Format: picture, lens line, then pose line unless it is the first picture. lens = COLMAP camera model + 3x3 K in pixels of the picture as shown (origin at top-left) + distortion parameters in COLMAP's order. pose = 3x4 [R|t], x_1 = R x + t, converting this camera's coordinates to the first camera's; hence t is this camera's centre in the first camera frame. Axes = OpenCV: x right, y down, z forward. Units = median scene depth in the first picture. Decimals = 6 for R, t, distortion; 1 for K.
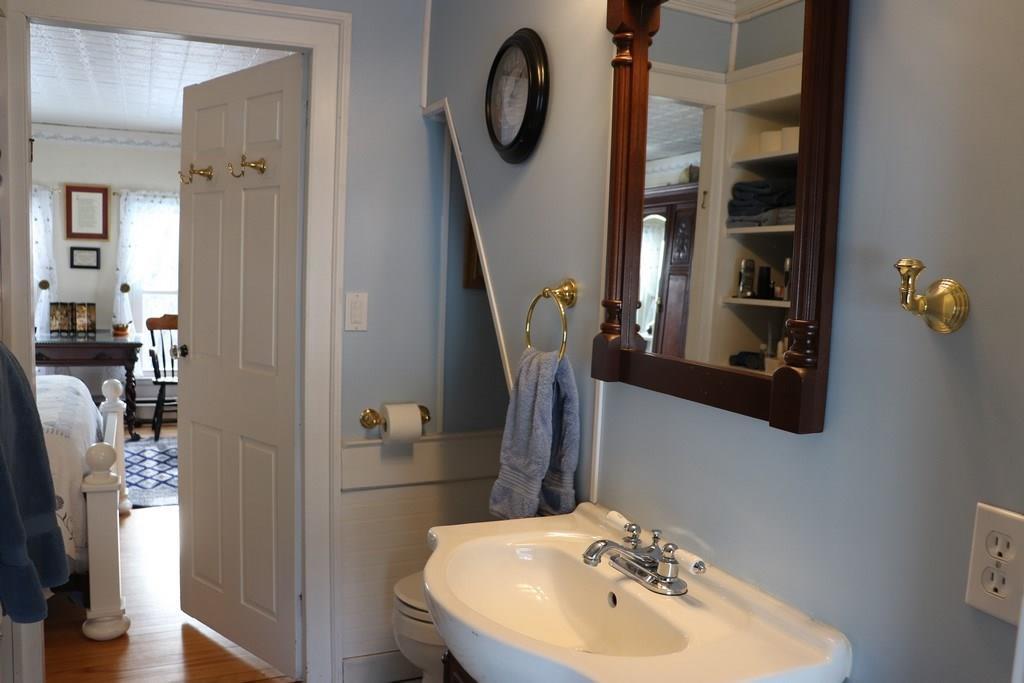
lens RADIAL K [[842.7, 0, 512.0], [0, 842.7, 341.5], [0, 0, 1]] dist [-0.040352, 0.002323]
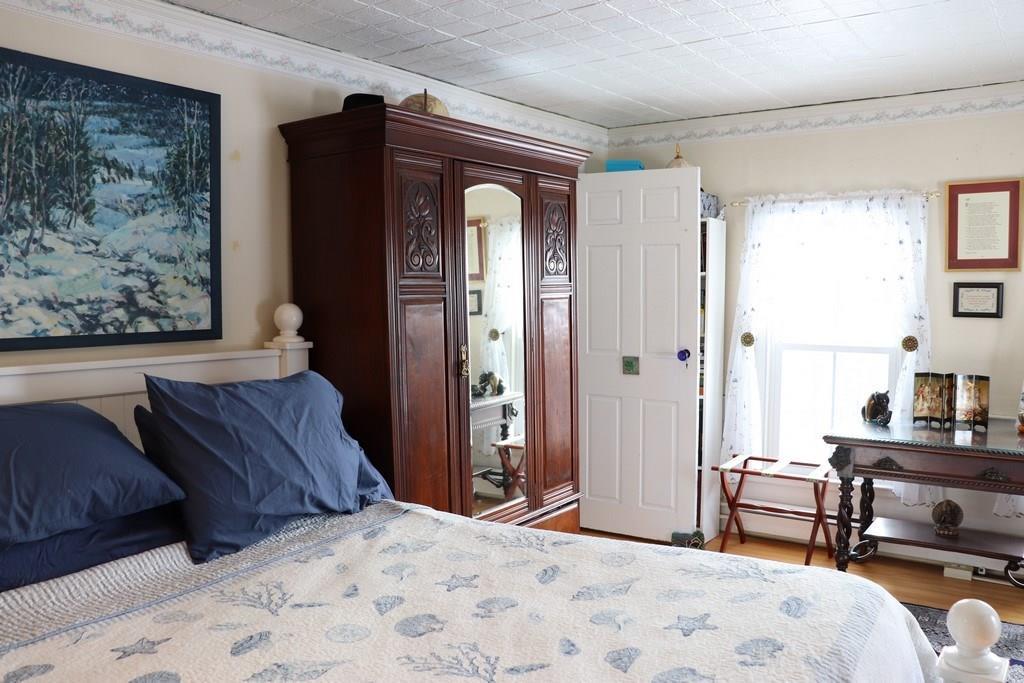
lens RADIAL K [[842.7, 0, 512.0], [0, 842.7, 341.5], [0, 0, 1]] dist [-0.040352, 0.002323]
pose [[0.520447, 0.009583, -0.853840, -0.173173], [-0.054134, 0.998296, -0.021792, -0.039078], [0.852176, 0.057563, 0.520079, 0.404749]]
